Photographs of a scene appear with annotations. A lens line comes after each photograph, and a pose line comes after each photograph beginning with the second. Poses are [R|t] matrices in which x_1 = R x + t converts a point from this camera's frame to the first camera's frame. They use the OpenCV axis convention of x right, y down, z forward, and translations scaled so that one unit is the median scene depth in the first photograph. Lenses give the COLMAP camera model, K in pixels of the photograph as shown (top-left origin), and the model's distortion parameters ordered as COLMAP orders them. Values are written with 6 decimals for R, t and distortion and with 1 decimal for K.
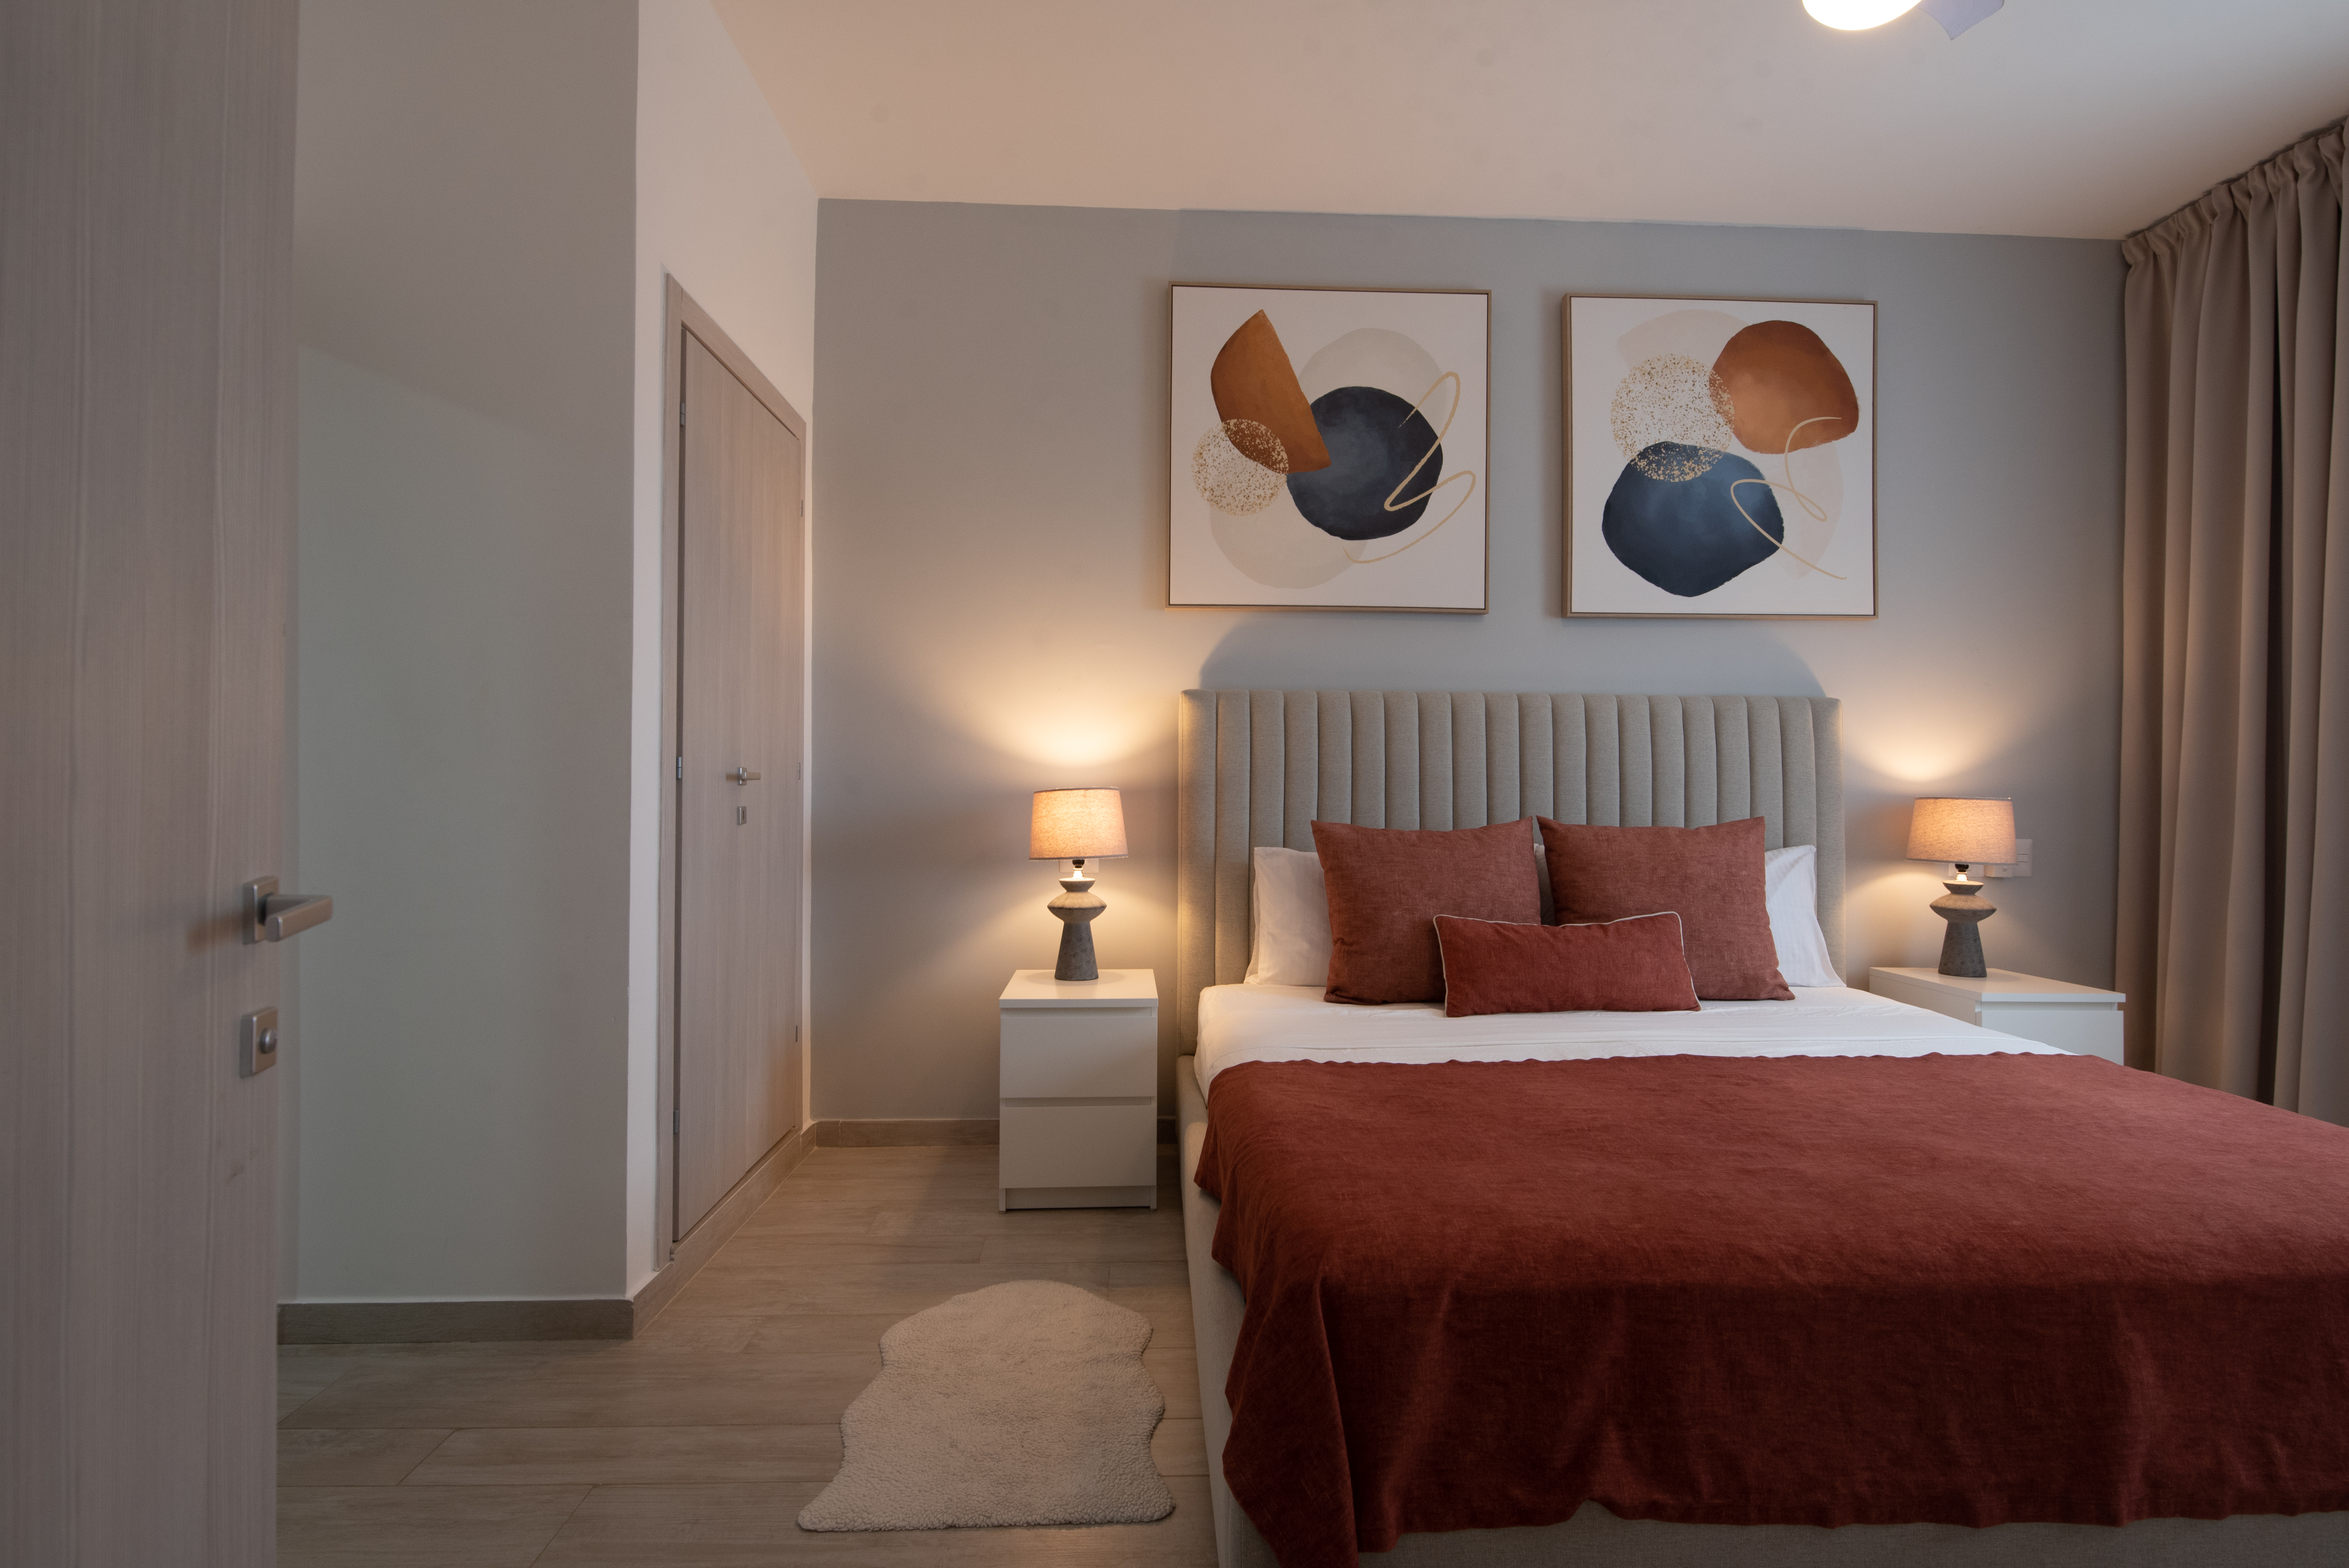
lens RADIAL K [[1152.7, 0, 1195.1], [0, 1152.7, 784.7], [0, 0, 1]] dist [0.001773, -0.002615]
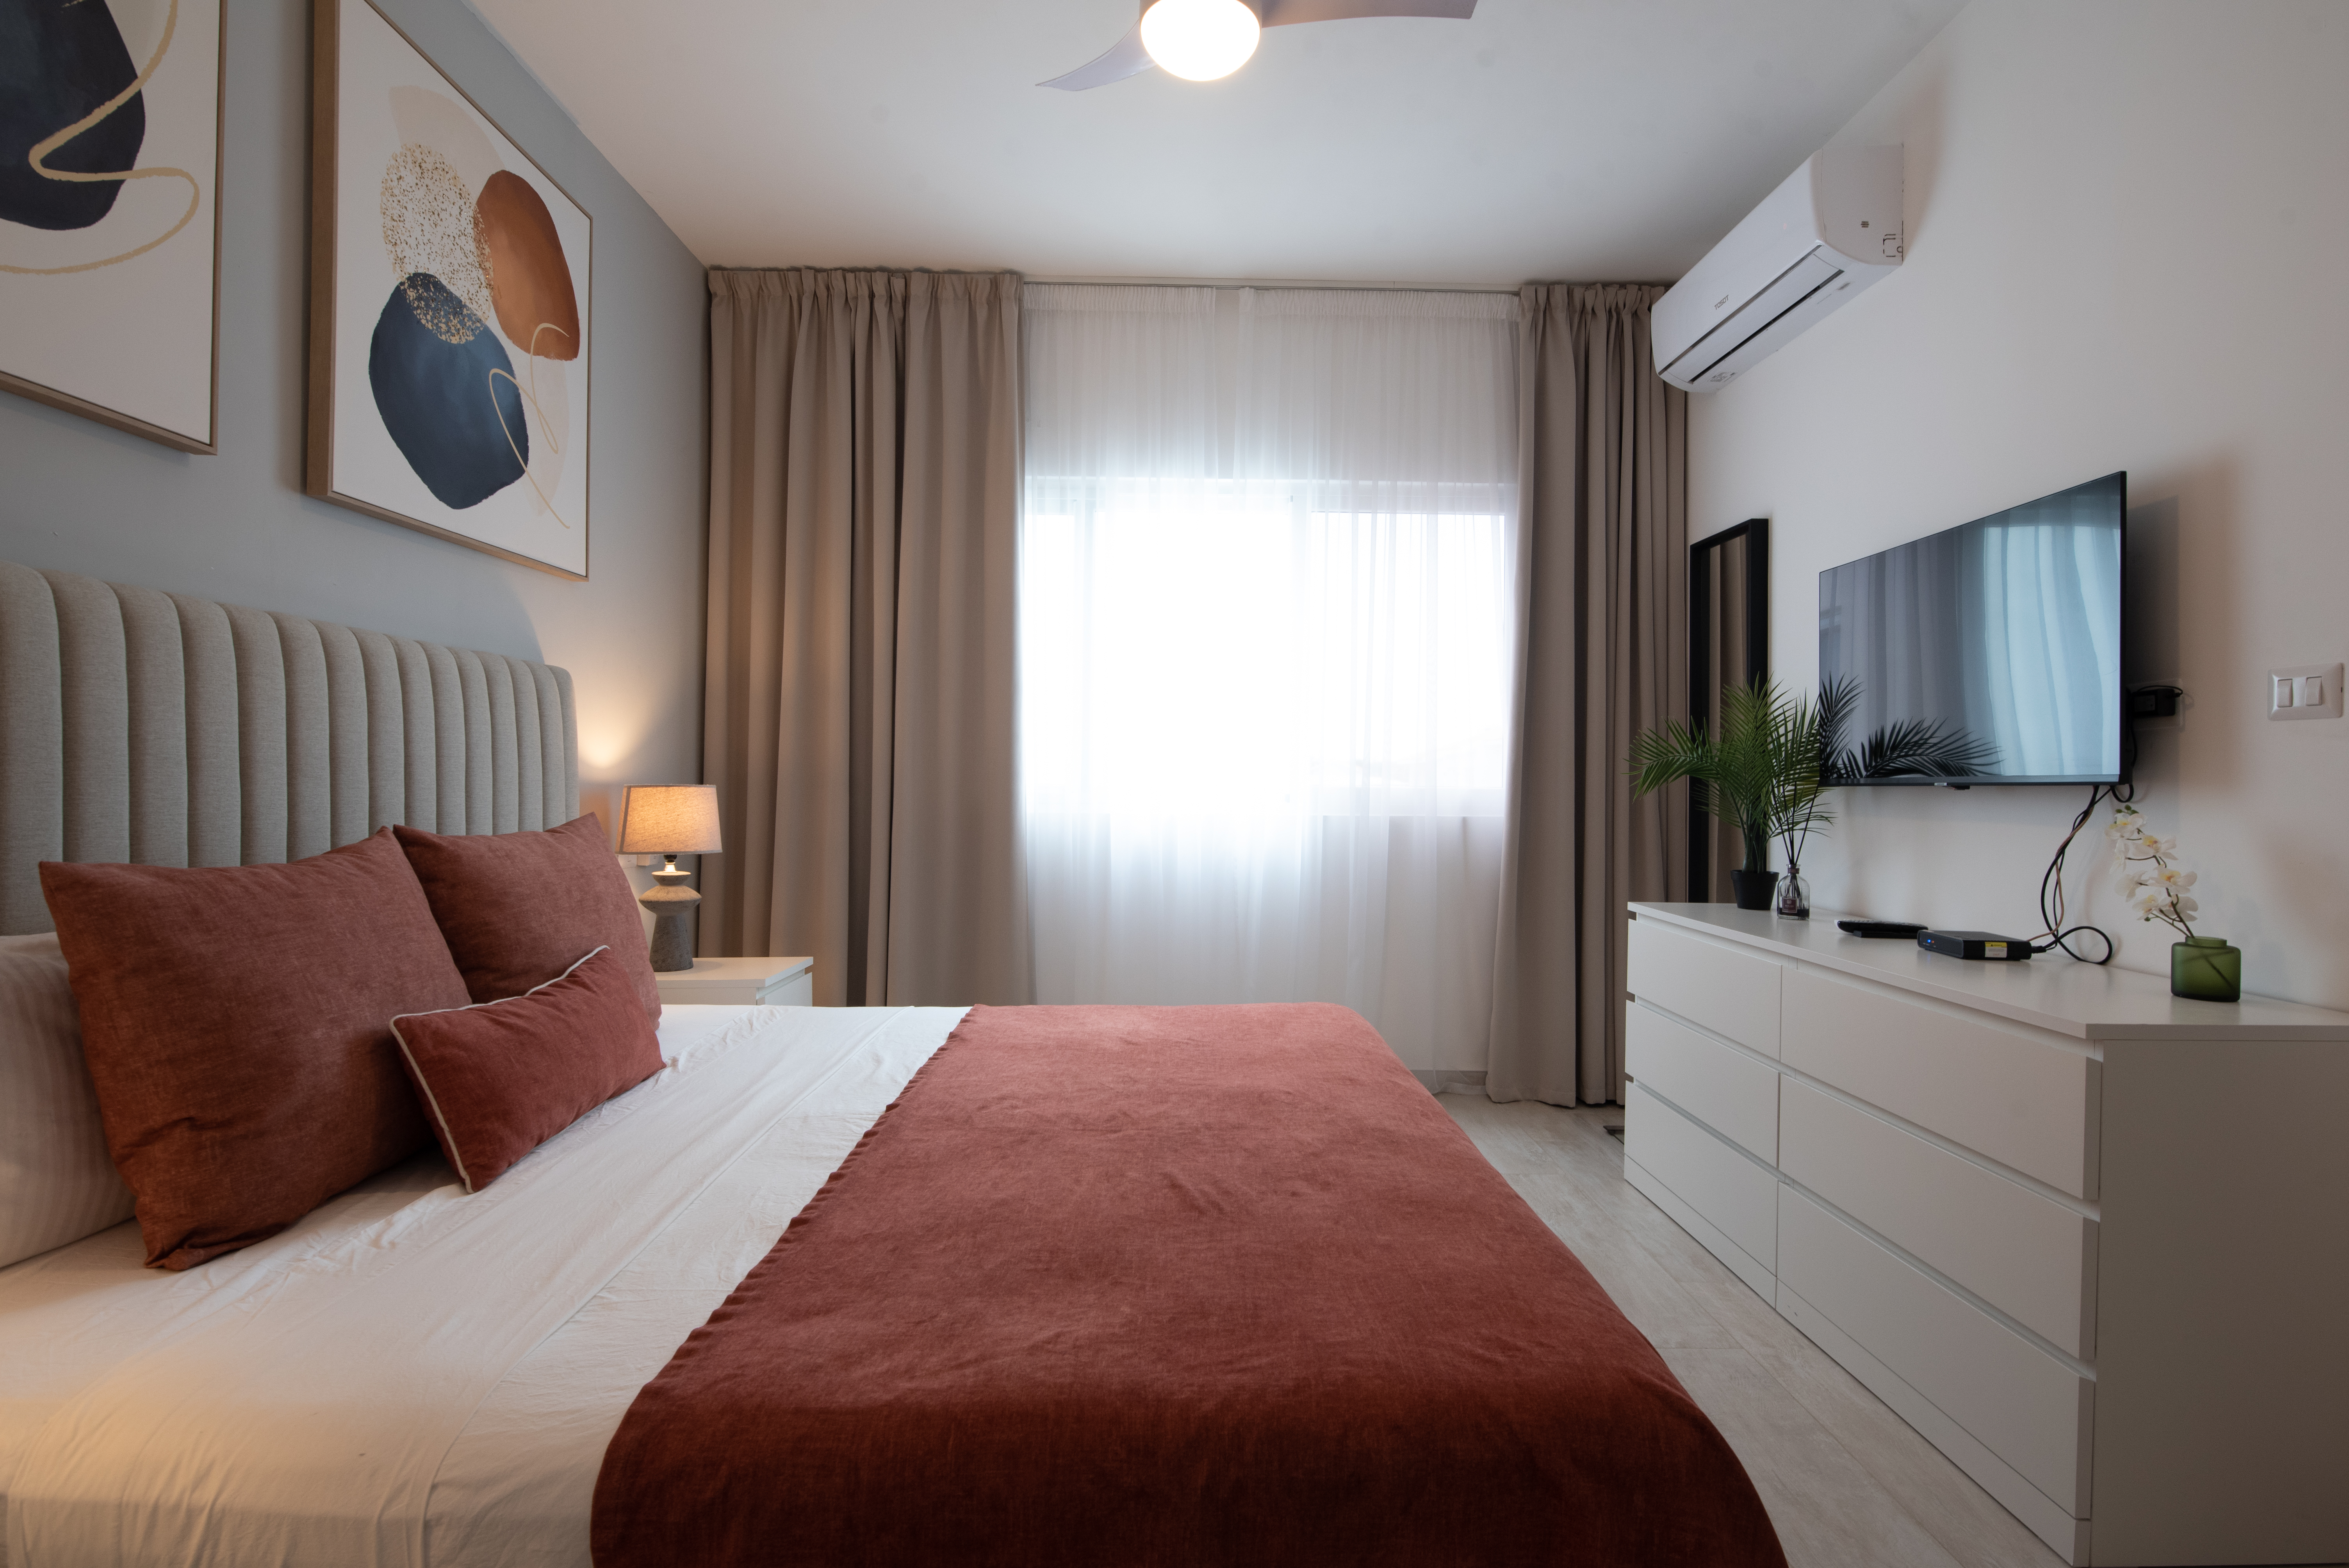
lens RADIAL K [[1152.7, 0, 1179.4], [0, 1152.7, 772.5], [0, 0, 1]] dist [0.001773, -0.002615]
pose [[0.037627, -0.002557, 0.999289, -0.268493], [-0.004679, 0.999985, 0.002735, -0.003690], [-0.999281, -0.004779, 0.037614, 0.527786]]
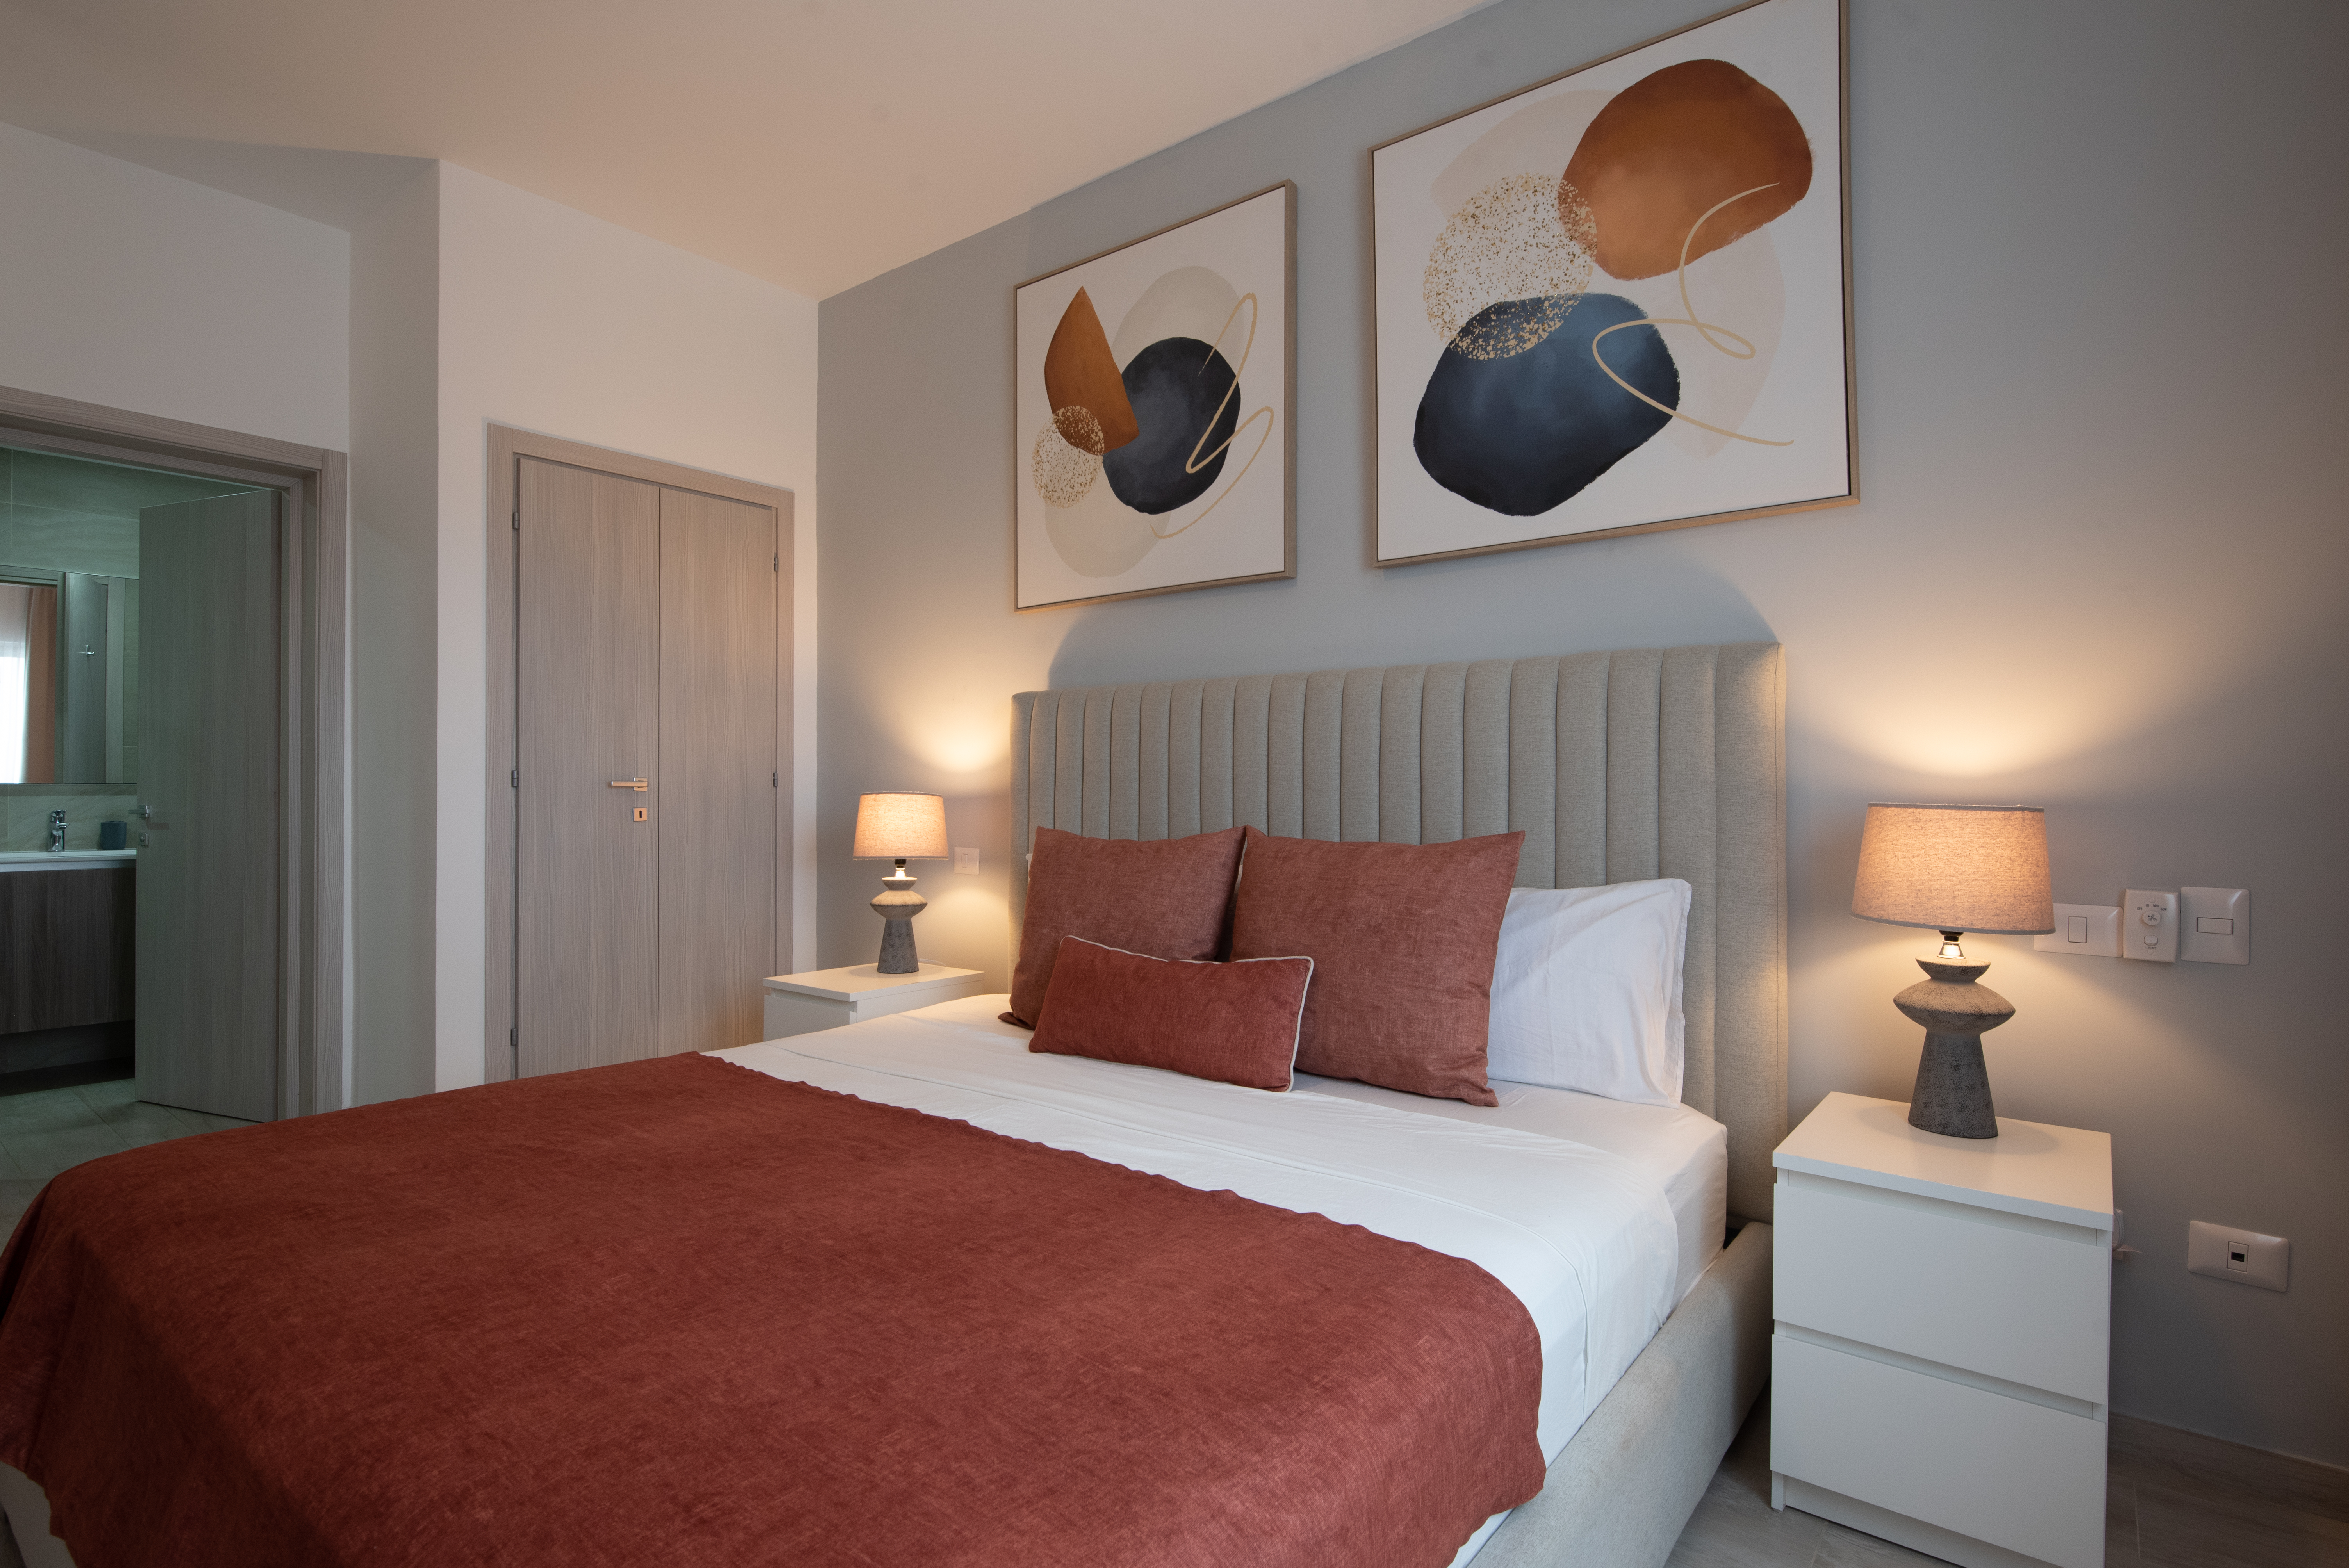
lens RADIAL K [[1152.7, 0, 1182.4], [0, 1152.7, 782.0], [0, 0, 1]] dist [0.001773, -0.002615]
pose [[0.753964, -0.008976, -0.656855, 0.729926], [0.002467, 0.999938, -0.010831, 0.005233], [0.656912, 0.006546, 0.753939, 0.338928]]
